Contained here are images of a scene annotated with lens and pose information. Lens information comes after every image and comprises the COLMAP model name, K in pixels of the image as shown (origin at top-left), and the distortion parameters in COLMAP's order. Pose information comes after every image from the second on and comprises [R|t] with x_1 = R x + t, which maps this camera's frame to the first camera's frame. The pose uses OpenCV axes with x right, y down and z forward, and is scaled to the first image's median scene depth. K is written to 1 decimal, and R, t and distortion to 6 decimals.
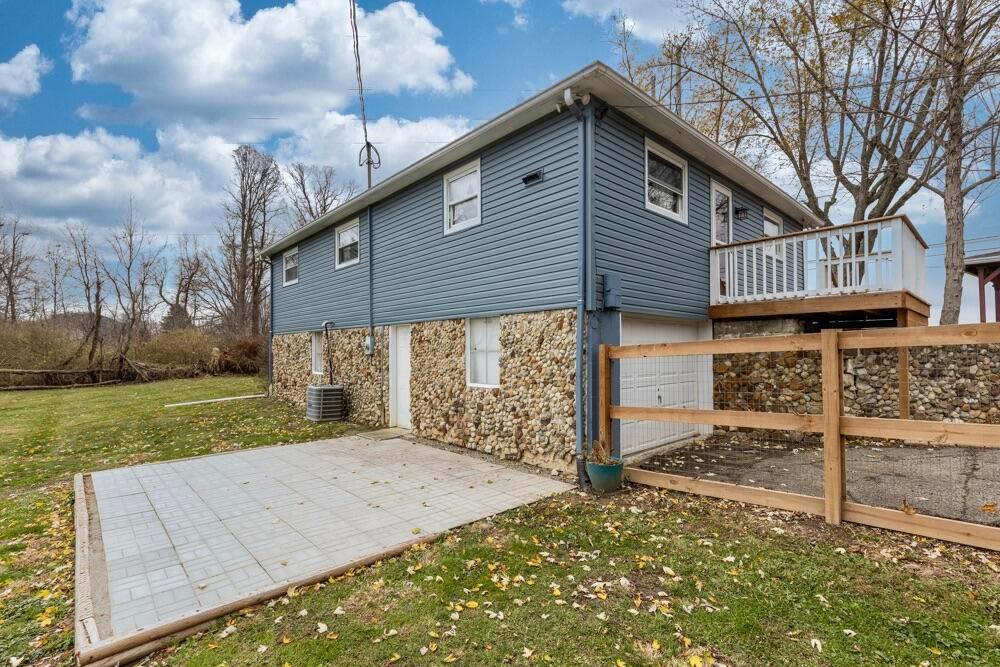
lens RADIAL K [[462.5, 0, 505.6], [0, 462.5, 337.9], [0, 0, 1]] dist [0.005284, -0.001798]
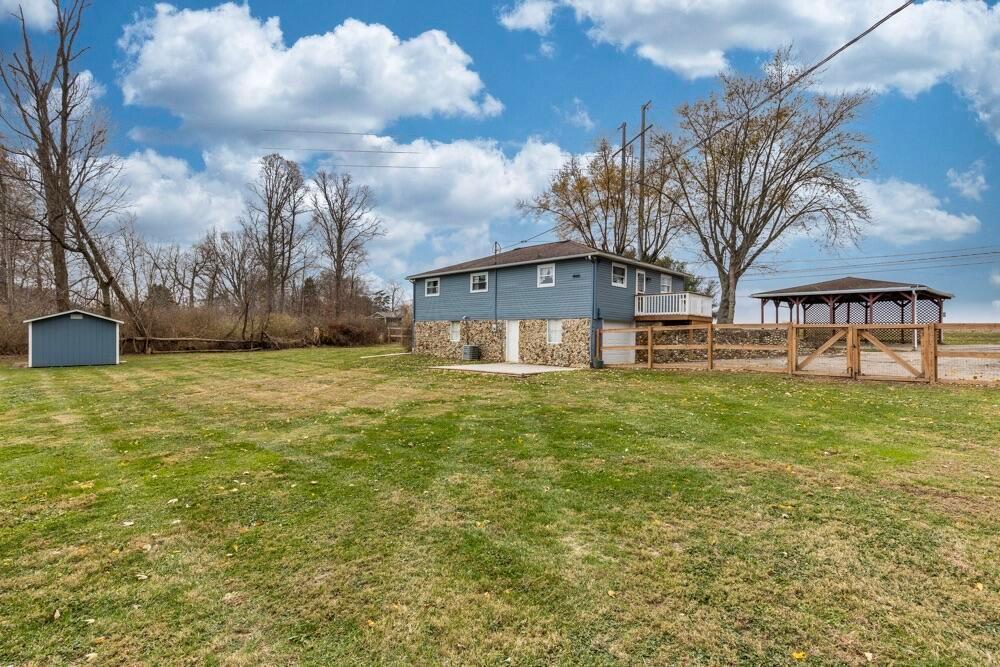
lens RADIAL K [[462.5, 0, 492.7], [0, 462.5, 333.6], [0, 0, 1]] dist [0.005284, -0.001798]
pose [[0.999384, 0.016953, 0.030732, -0.513866], [-0.017720, 0.999534, 0.024857, -0.017342], [-0.030296, -0.025386, 0.999219, -1.831156]]
